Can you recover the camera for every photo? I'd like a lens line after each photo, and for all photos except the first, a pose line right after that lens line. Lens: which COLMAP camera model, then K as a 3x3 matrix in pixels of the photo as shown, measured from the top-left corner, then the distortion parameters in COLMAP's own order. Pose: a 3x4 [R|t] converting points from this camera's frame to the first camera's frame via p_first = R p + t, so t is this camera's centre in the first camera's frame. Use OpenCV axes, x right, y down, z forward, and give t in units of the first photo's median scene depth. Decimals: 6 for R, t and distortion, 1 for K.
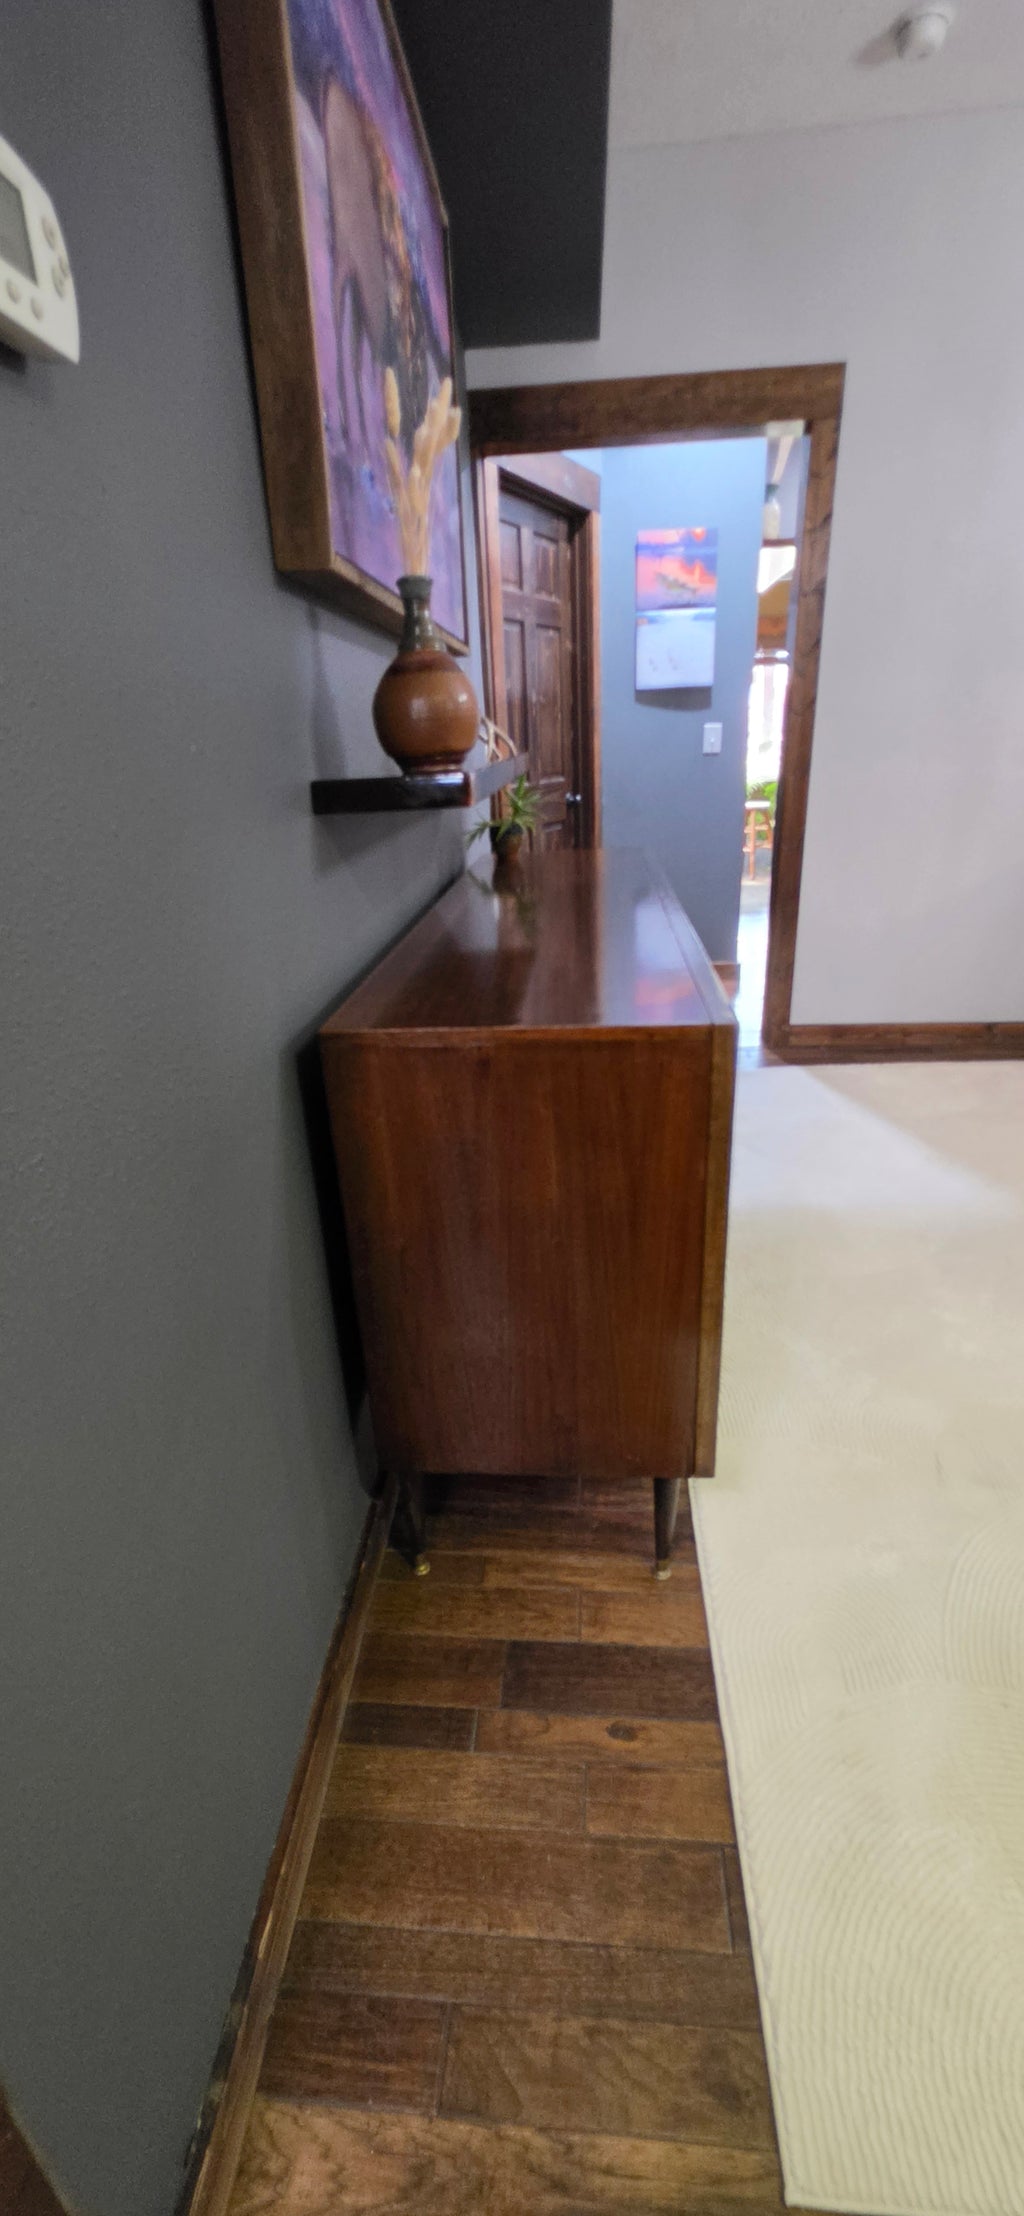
lens RADIAL K [[884.5, 0, 509.3], [0, 884.5, 1113.7], [0, 0, 1]] dist [0.000506, -0.001081]
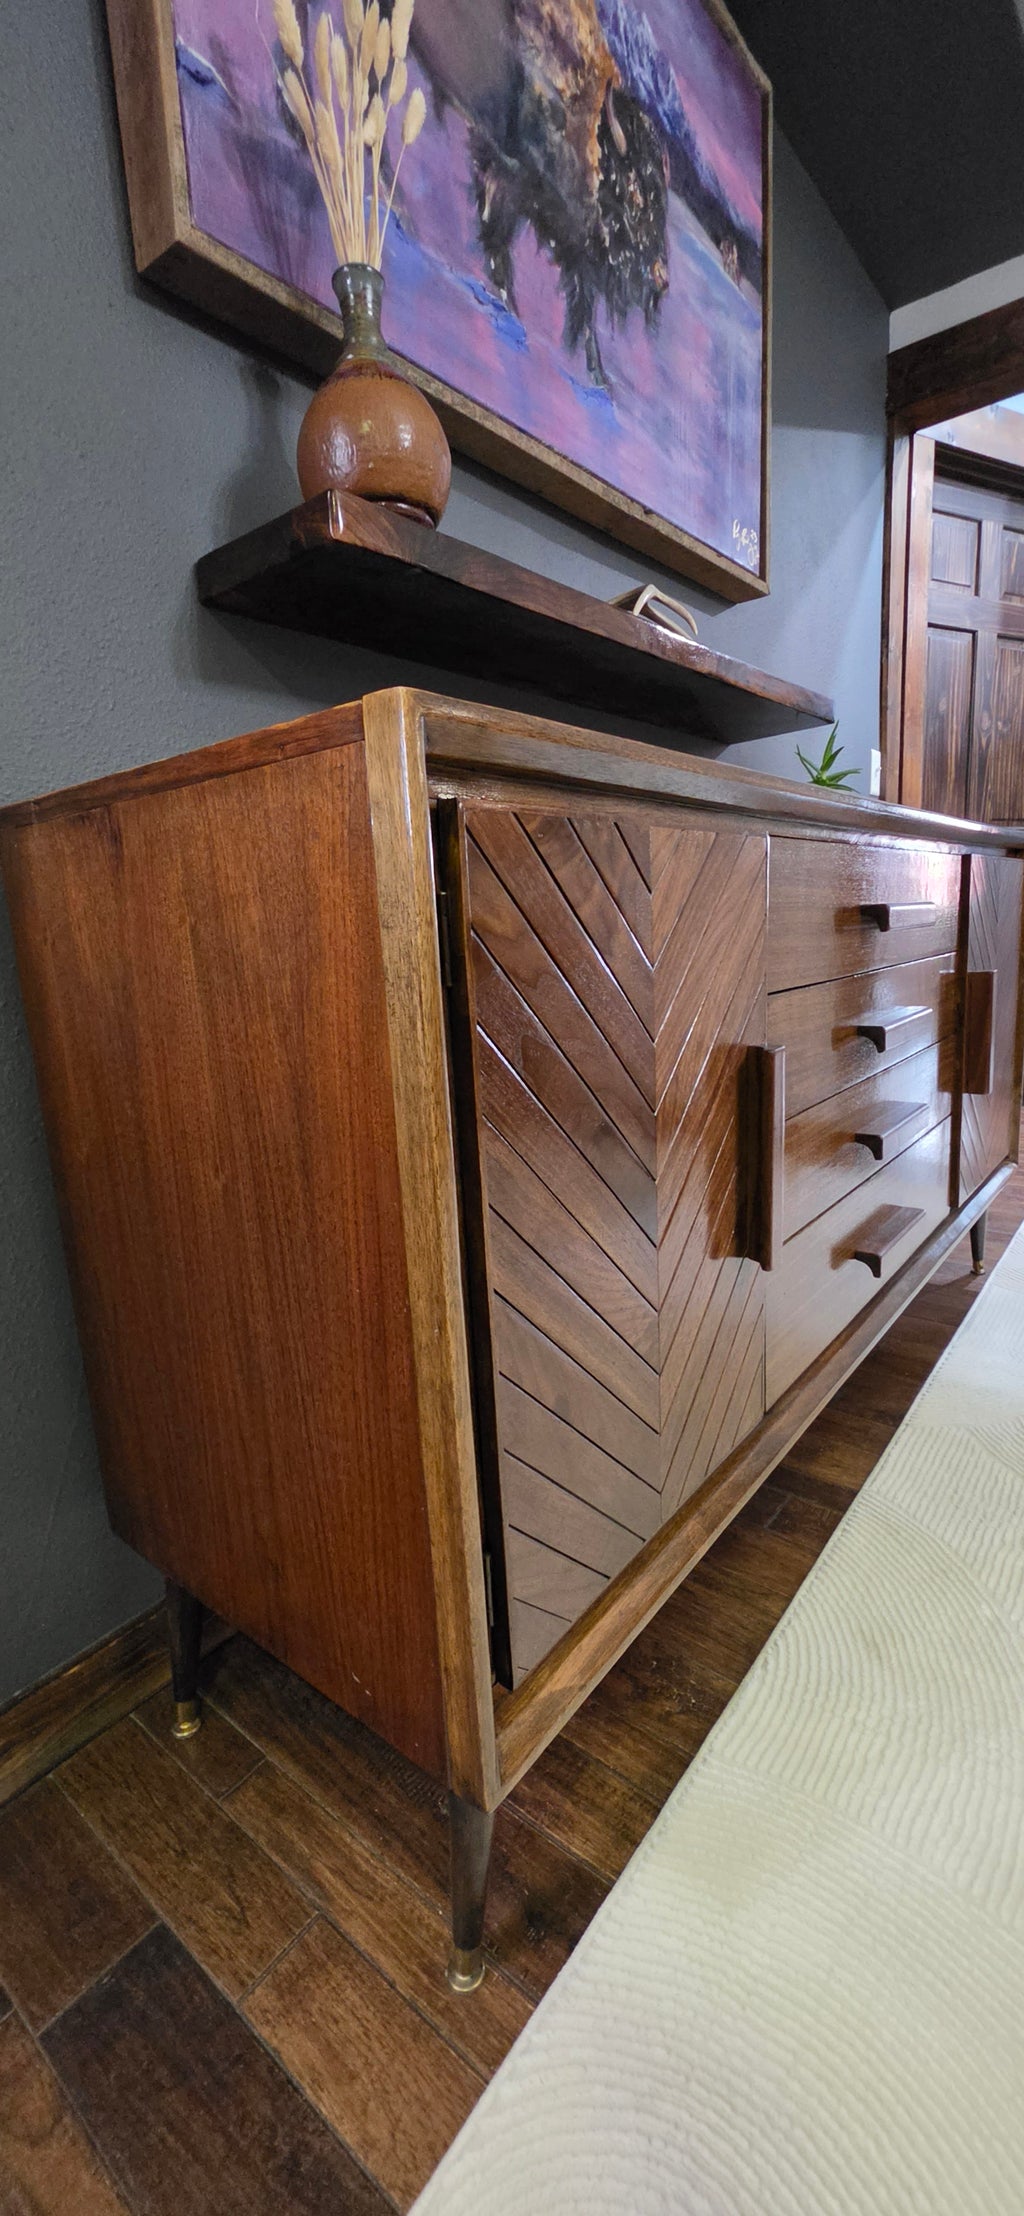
lens RADIAL K [[884.5, 0, 513.3], [0, 884.5, 1111.5], [0, 0, 1]] dist [0.000506, -0.001081]
pose [[0.827576, 0.112707, -0.549923, 0.404850], [-0.201954, 0.973822, -0.104335, 0.096514], [0.523768, 0.197404, 0.828673, 0.505524]]
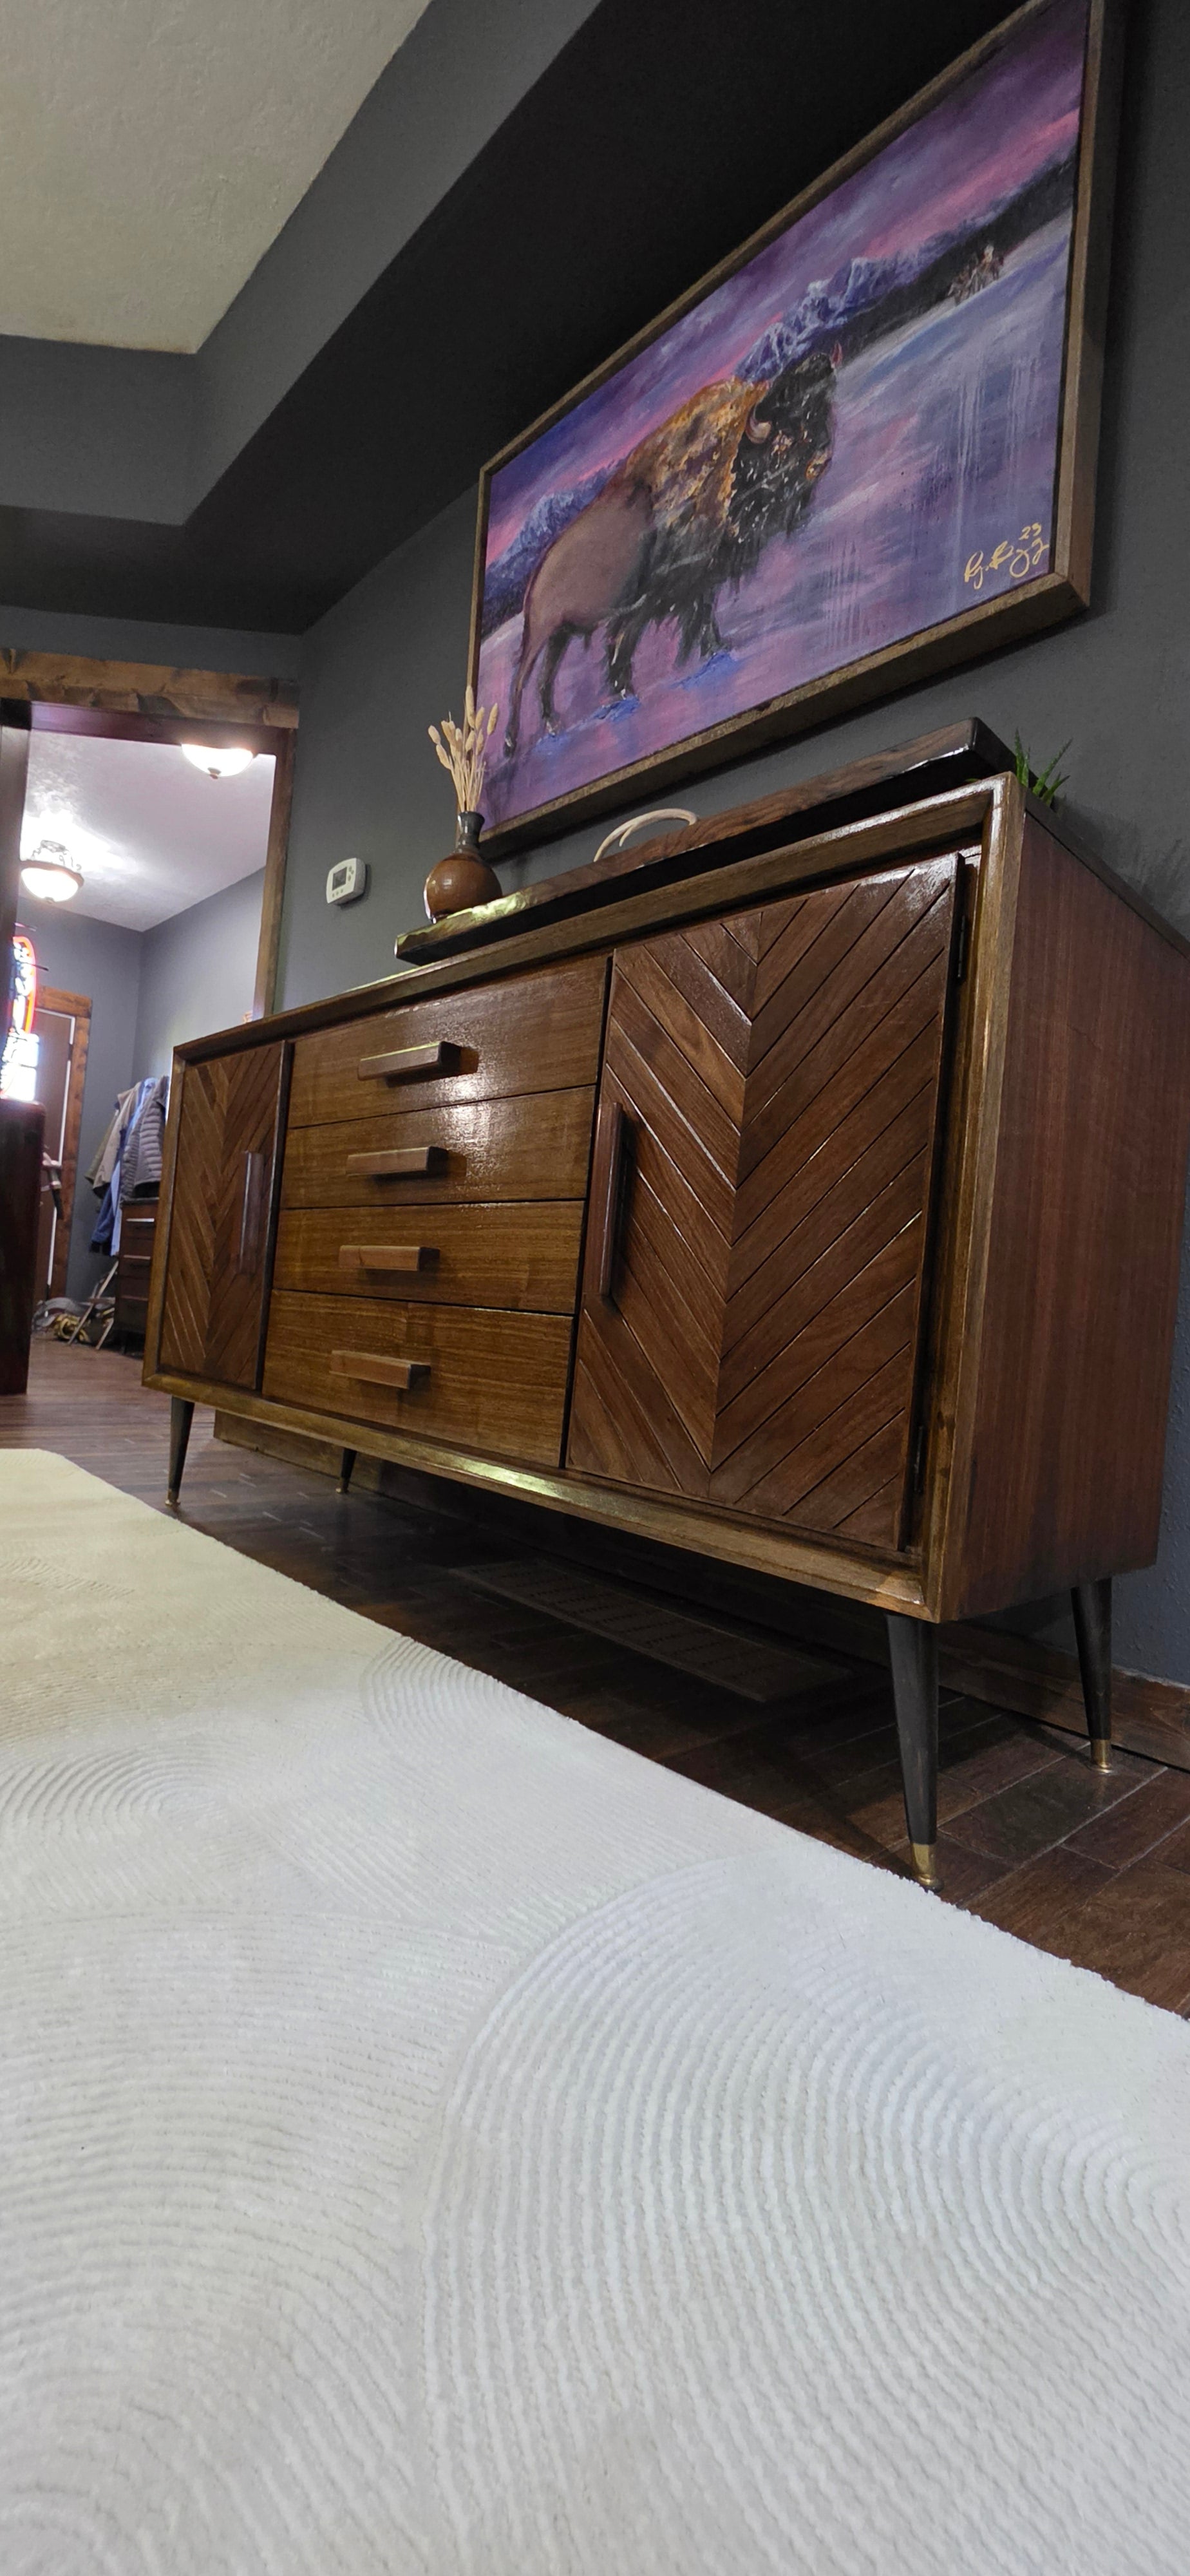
lens RADIAL K [[1028.1, 0, 609.9], [0, 1028.1, 1295.9], [0, 0, 1]] dist [0.000506, -0.001081]
pose [[-0.658173, -0.022969, -0.752516, 0.865686], [-0.345281, 0.897427, 0.274600, -0.366192], [0.669021, 0.440564, -0.598593, 2.146061]]
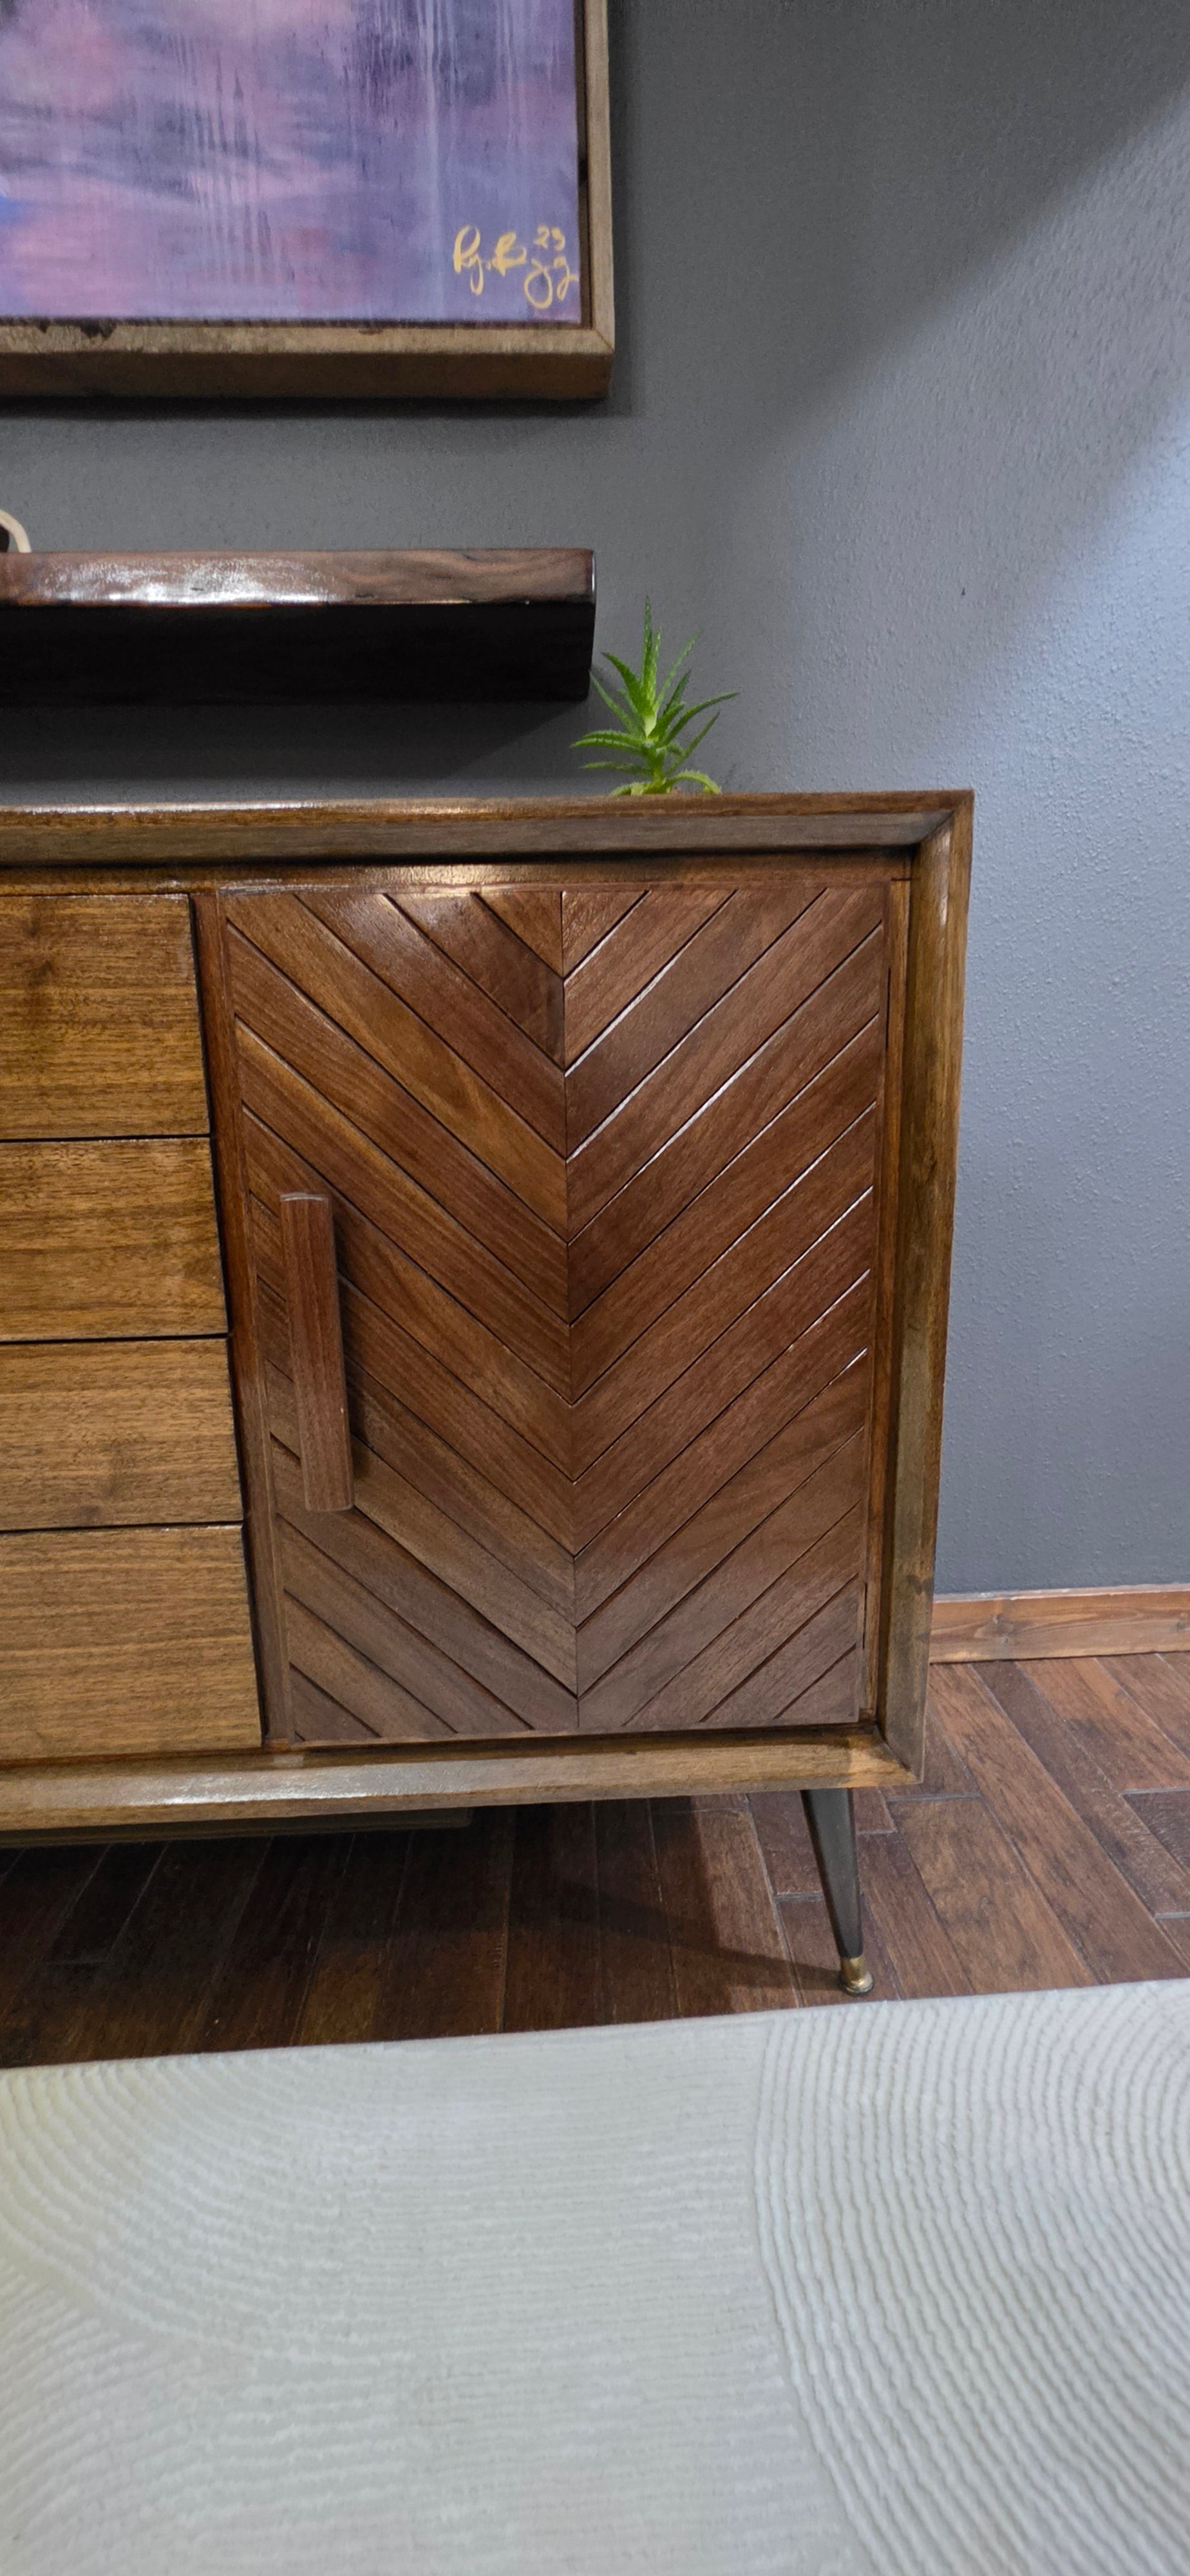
lens RADIAL K [[1028.1, 0, 595.6], [0, 1028.1, 1304.9], [0, 0, 1]] dist [0.000506, -0.001081]
pose [[0.128233, 0.247508, -0.960362, 0.741802], [-0.375507, 0.908378, 0.183970, -0.369951], [0.917906, 0.337031, 0.209425, 1.653339]]
